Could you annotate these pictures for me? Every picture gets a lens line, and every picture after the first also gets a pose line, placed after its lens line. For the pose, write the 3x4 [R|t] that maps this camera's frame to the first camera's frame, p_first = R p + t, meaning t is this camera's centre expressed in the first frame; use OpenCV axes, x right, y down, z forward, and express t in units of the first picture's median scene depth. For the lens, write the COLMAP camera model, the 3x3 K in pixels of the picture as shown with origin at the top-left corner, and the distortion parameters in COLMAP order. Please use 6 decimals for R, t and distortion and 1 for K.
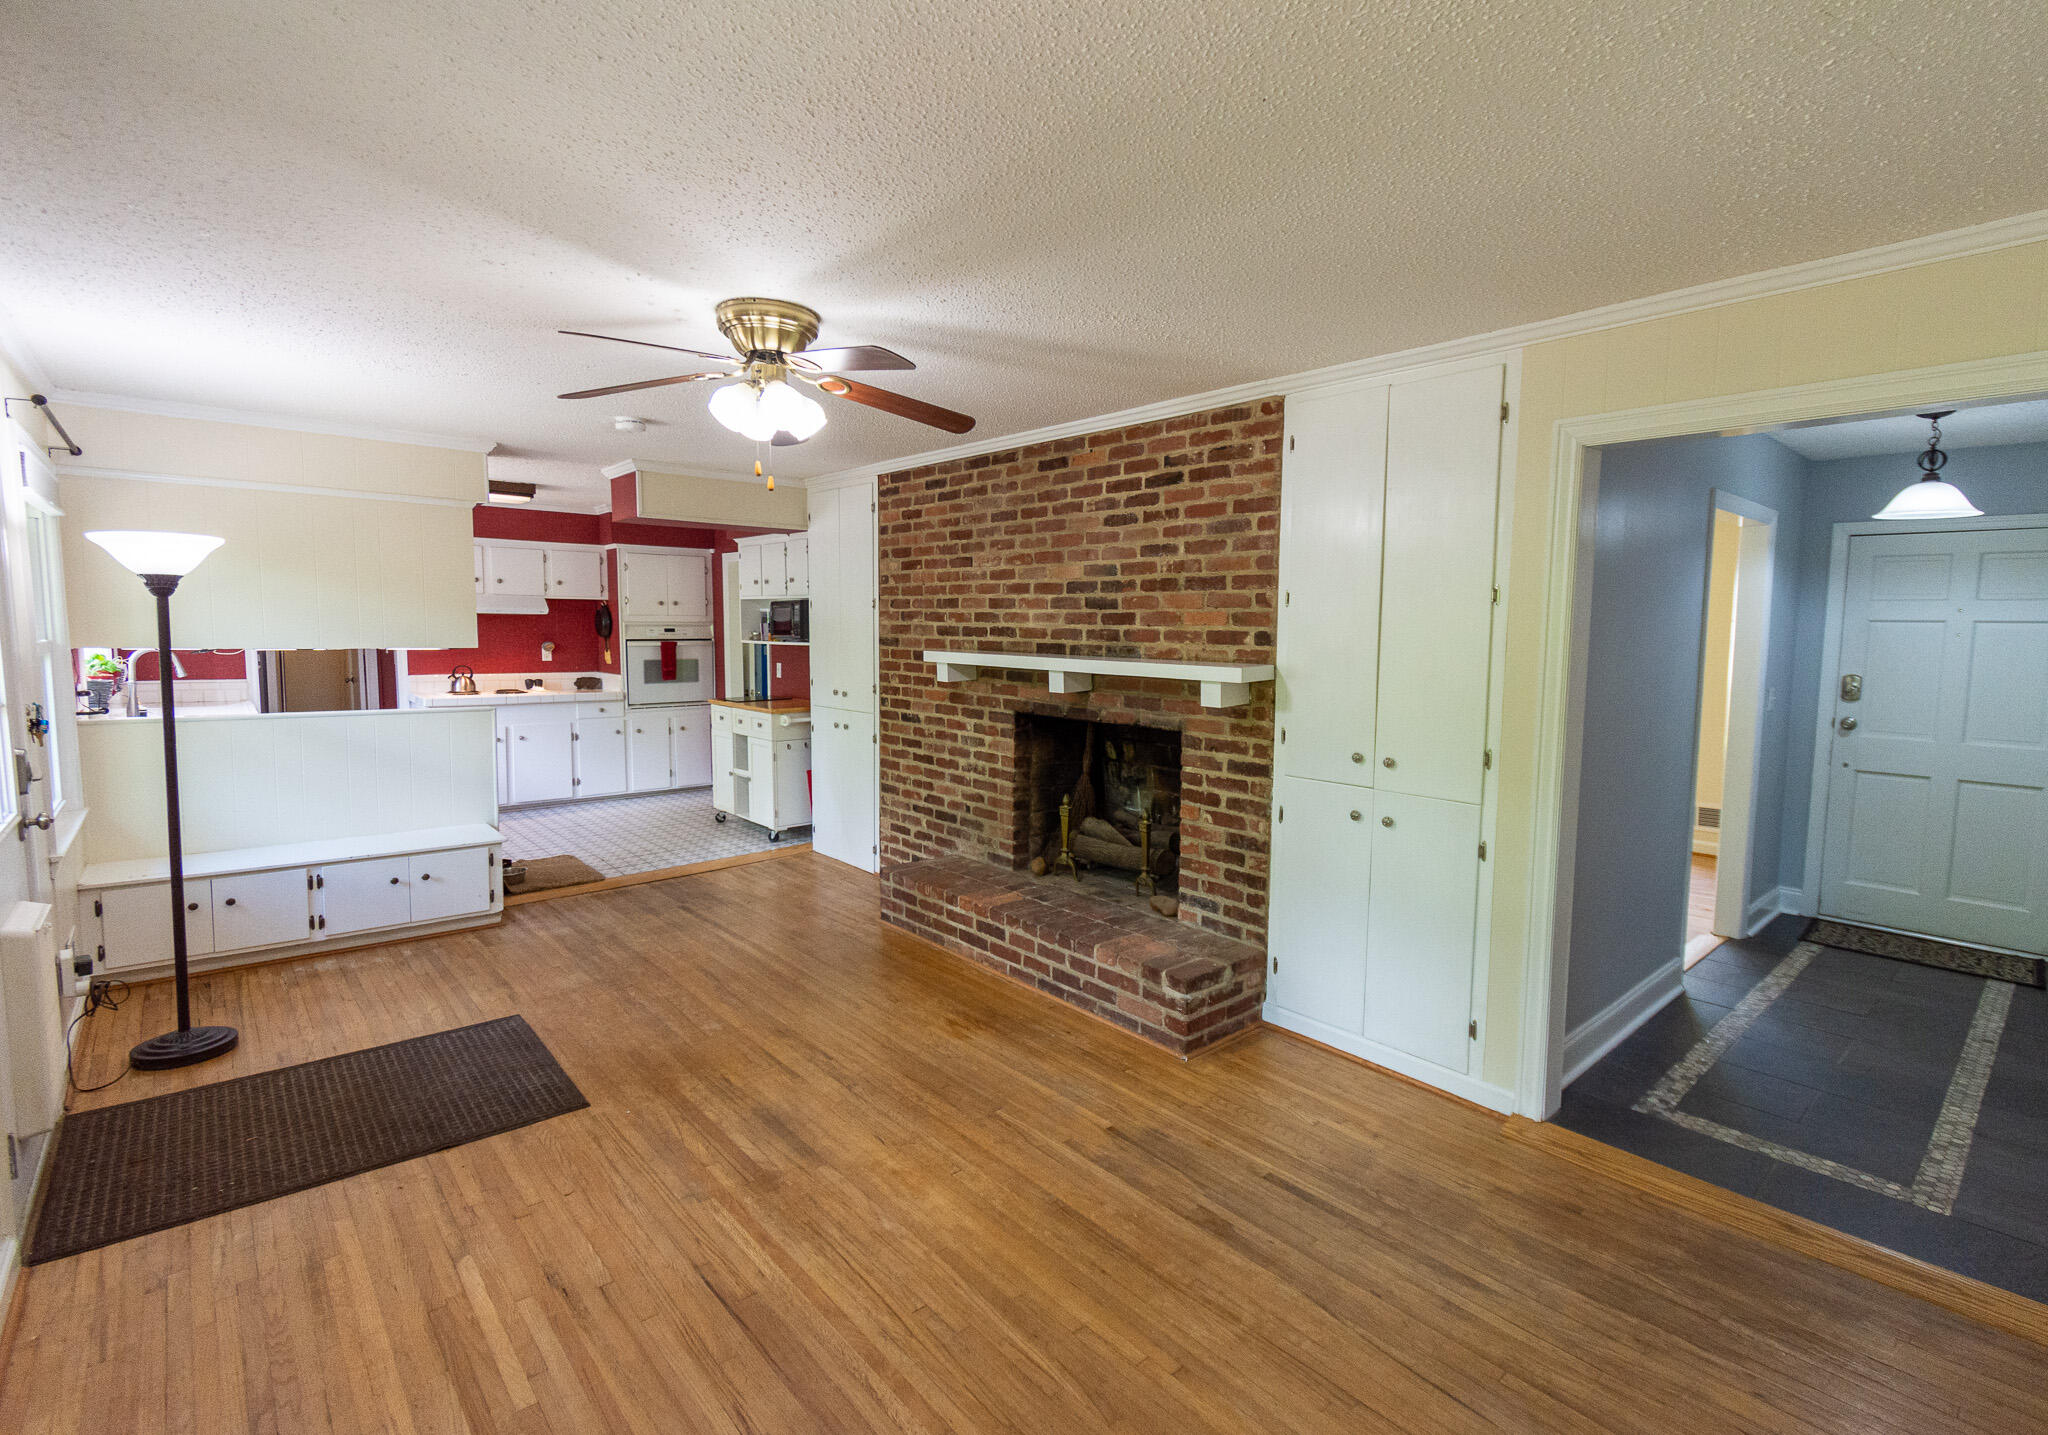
lens RADIAL K [[962.8, 0, 1078.8], [0, 962.8, 714.1], [0, 0, 1]] dist [0.000489, -0.000734]
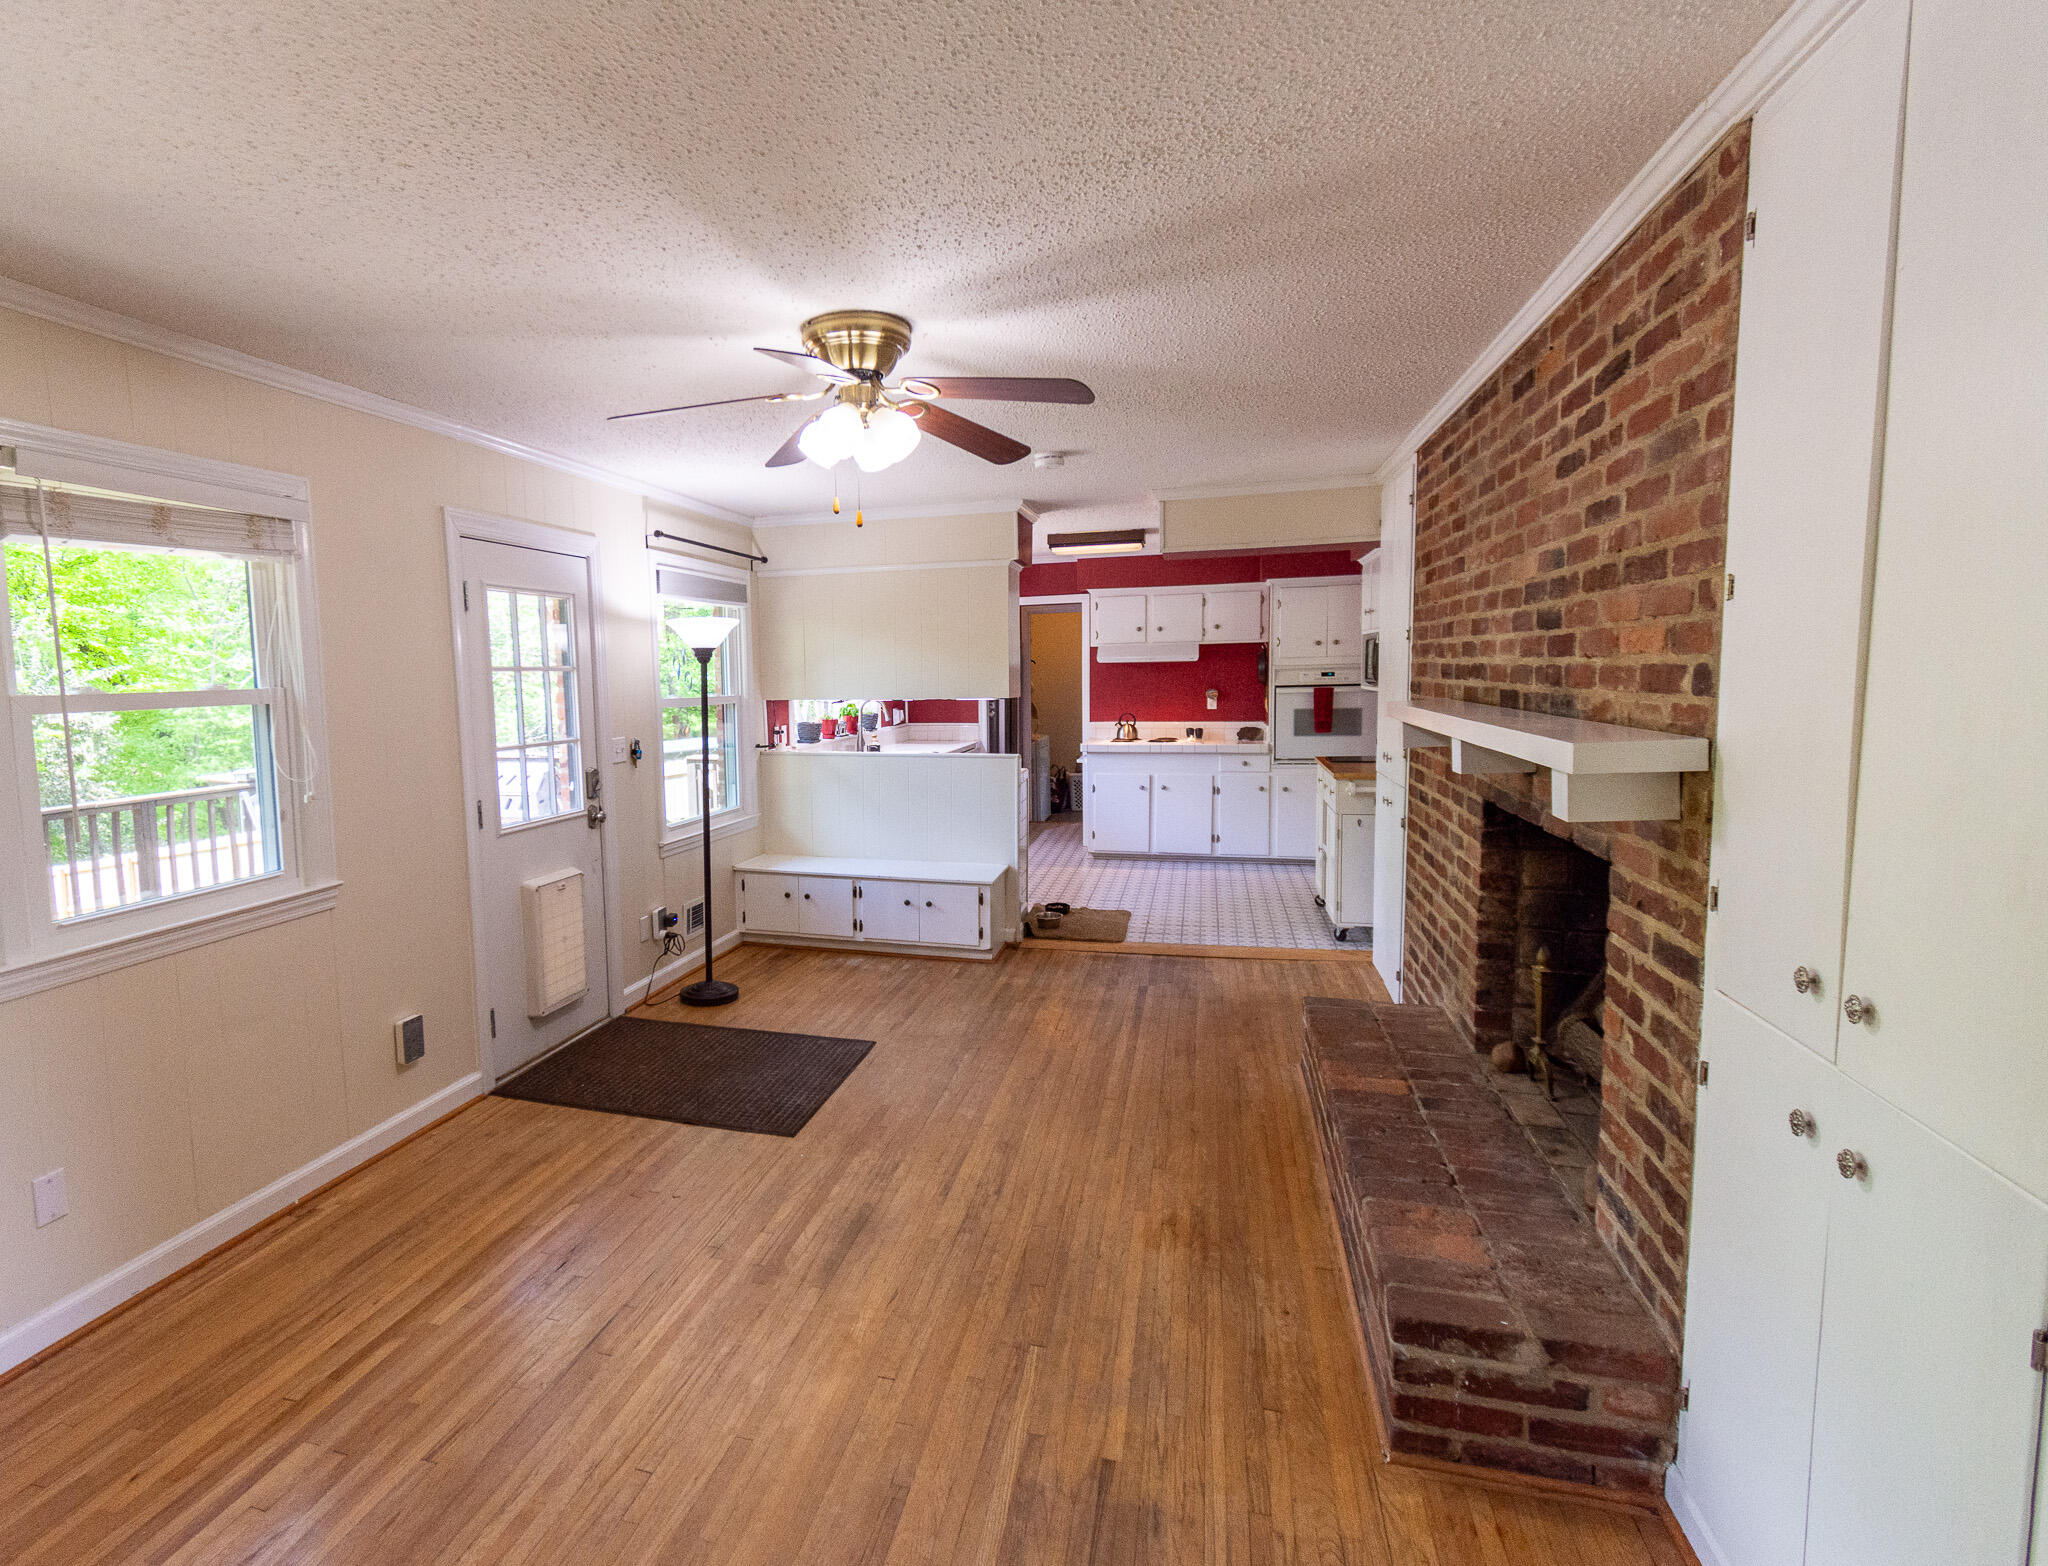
lens RADIAL K [[1057.2, 0, 867.3], [0, 1057.2, 777.5], [0, 0, 1]] dist [0.000532, -0.001519]
pose [[0.493371, 0.063002, -0.867535, 0.432200], [-0.051728, 0.997733, 0.043039, -0.033702], [0.868280, 0.023641, 0.495511, 0.412805]]
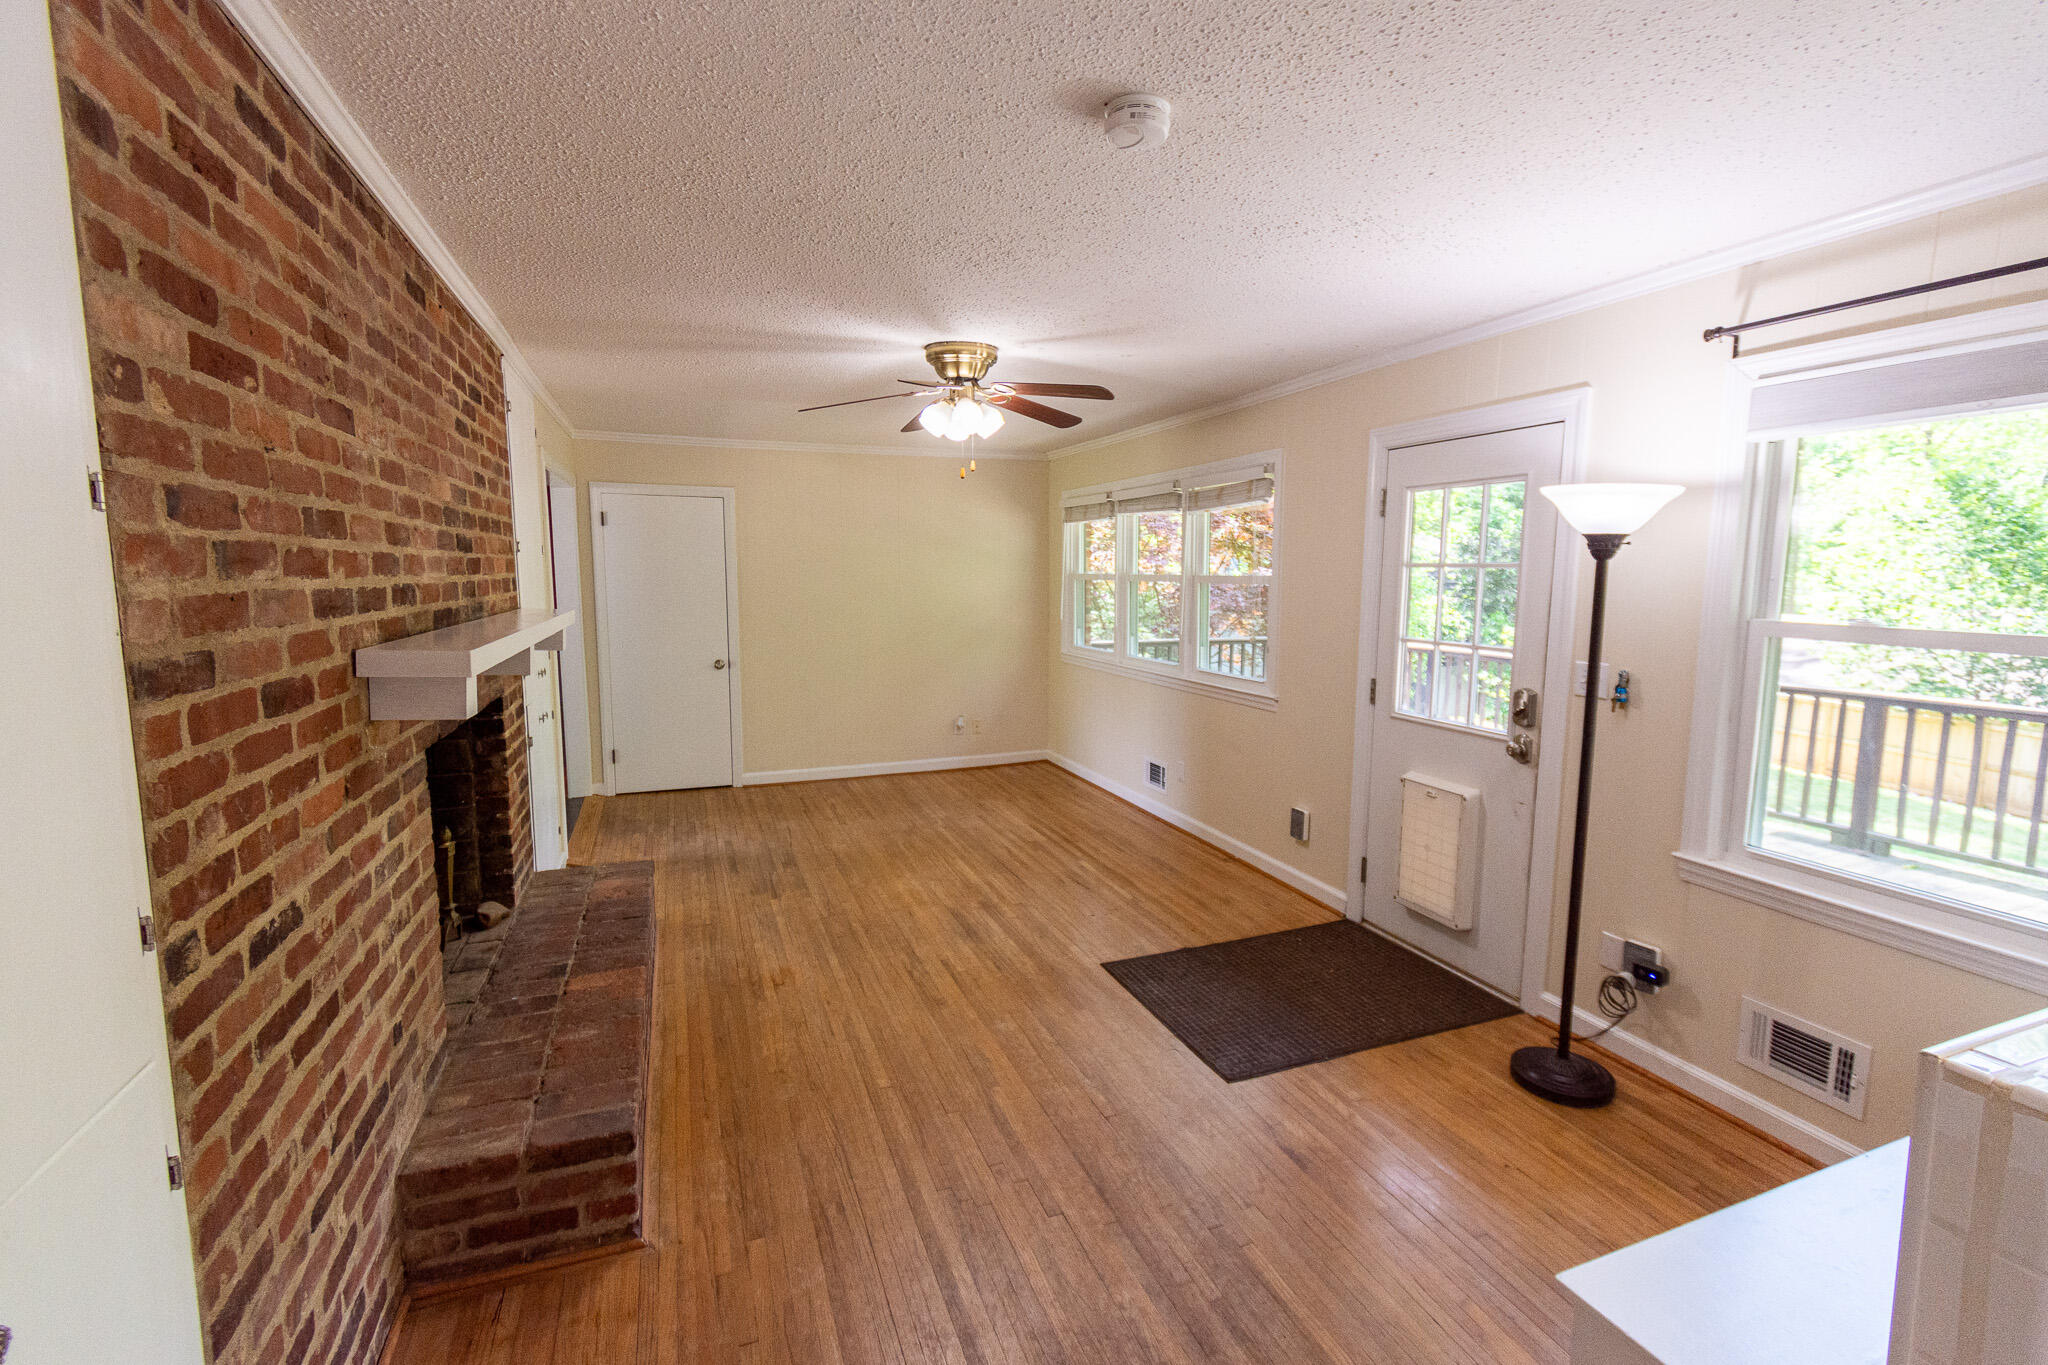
lens RADIAL K [[904.7, 0, 1031.0], [0, 904.7, 677.5], [0, 0, 1]] dist [0.003220, 0.000329]
pose [[-0.931899, -0.059550, 0.357796, -0.695450], [0.018075, 0.977581, 0.209782, -0.176257], [-0.362267, 0.201963, -0.909930, 1.717434]]
